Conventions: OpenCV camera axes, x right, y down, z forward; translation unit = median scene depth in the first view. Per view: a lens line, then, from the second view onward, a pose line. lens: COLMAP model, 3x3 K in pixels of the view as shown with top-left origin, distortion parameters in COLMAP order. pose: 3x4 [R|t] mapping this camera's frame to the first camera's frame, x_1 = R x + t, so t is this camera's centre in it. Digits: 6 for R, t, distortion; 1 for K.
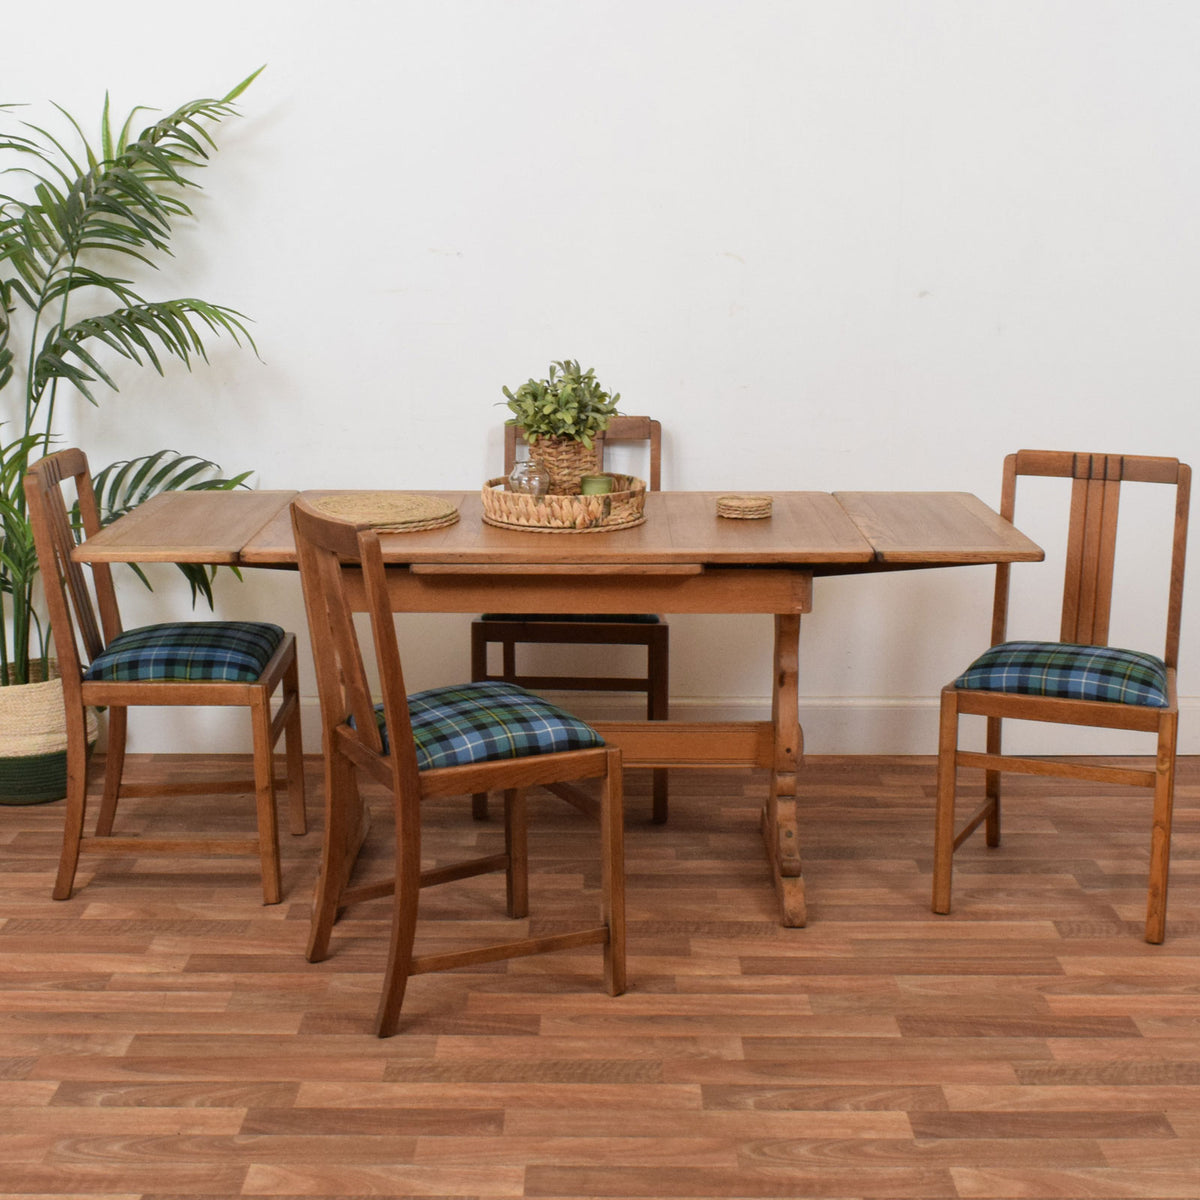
lens RADIAL K [[2464.5, 0, 614.2], [0, 2464.5, 527.0], [0, 0, 1]] dist [-0.013638, 0.058989]
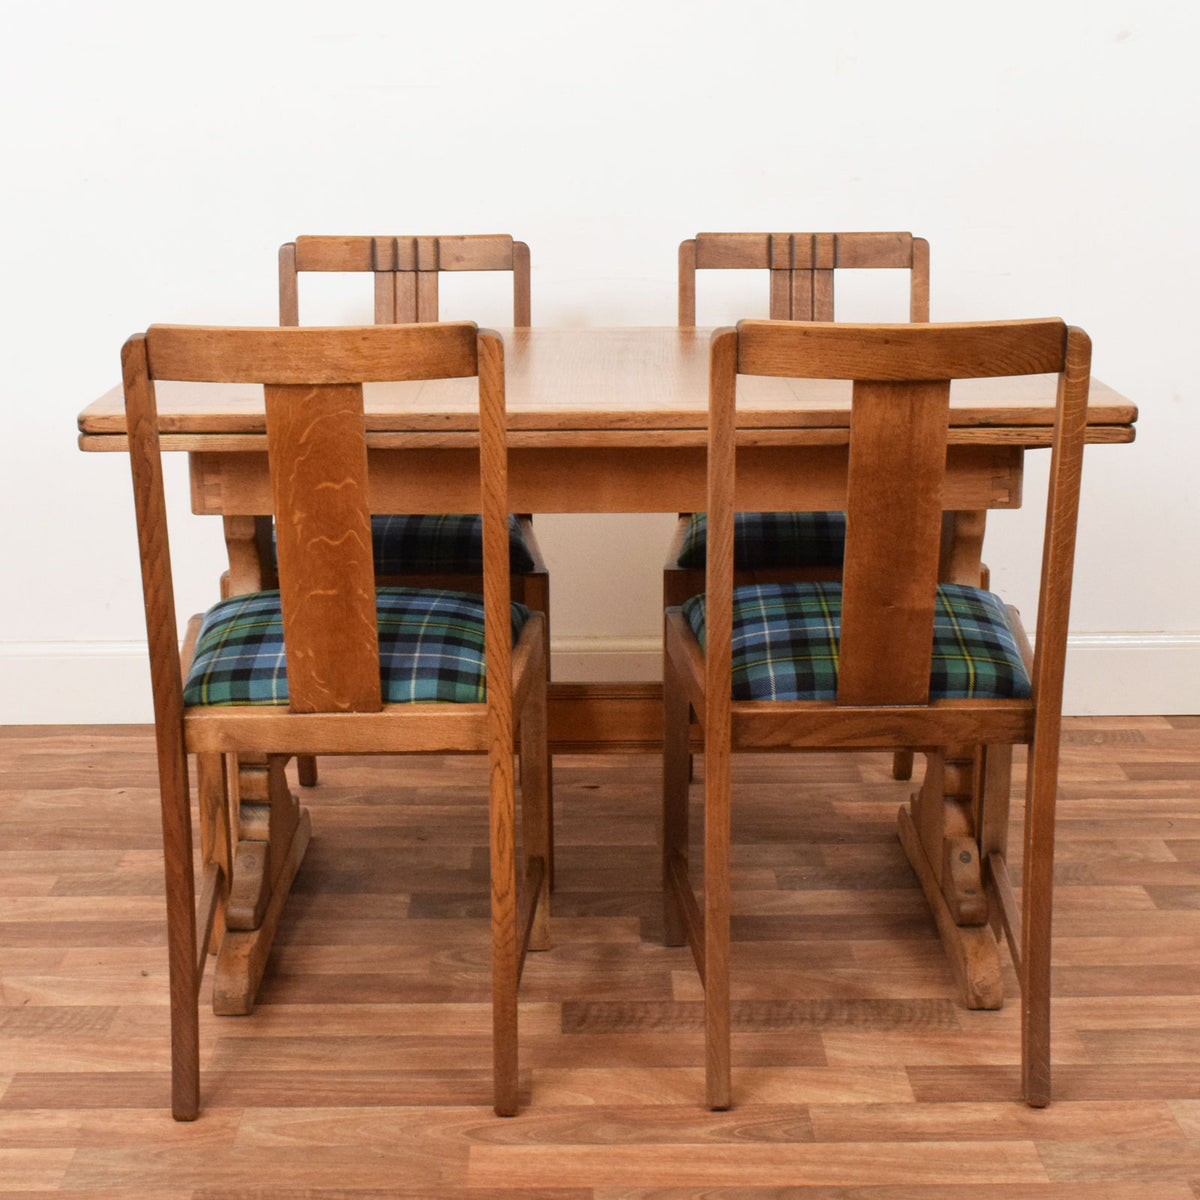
lens RADIAL K [[2340.8, 0, 572.1], [0, 2340.8, 565.6], [0, 0, 1]] dist [-0.023493, 0.068138]
pose [[0.999955, -0.009495, 0.000589, -0.034434], [0.009452, 0.998612, 0.051817, 0.019532], [-0.001080, -0.051809, 0.998656, 0.455330]]
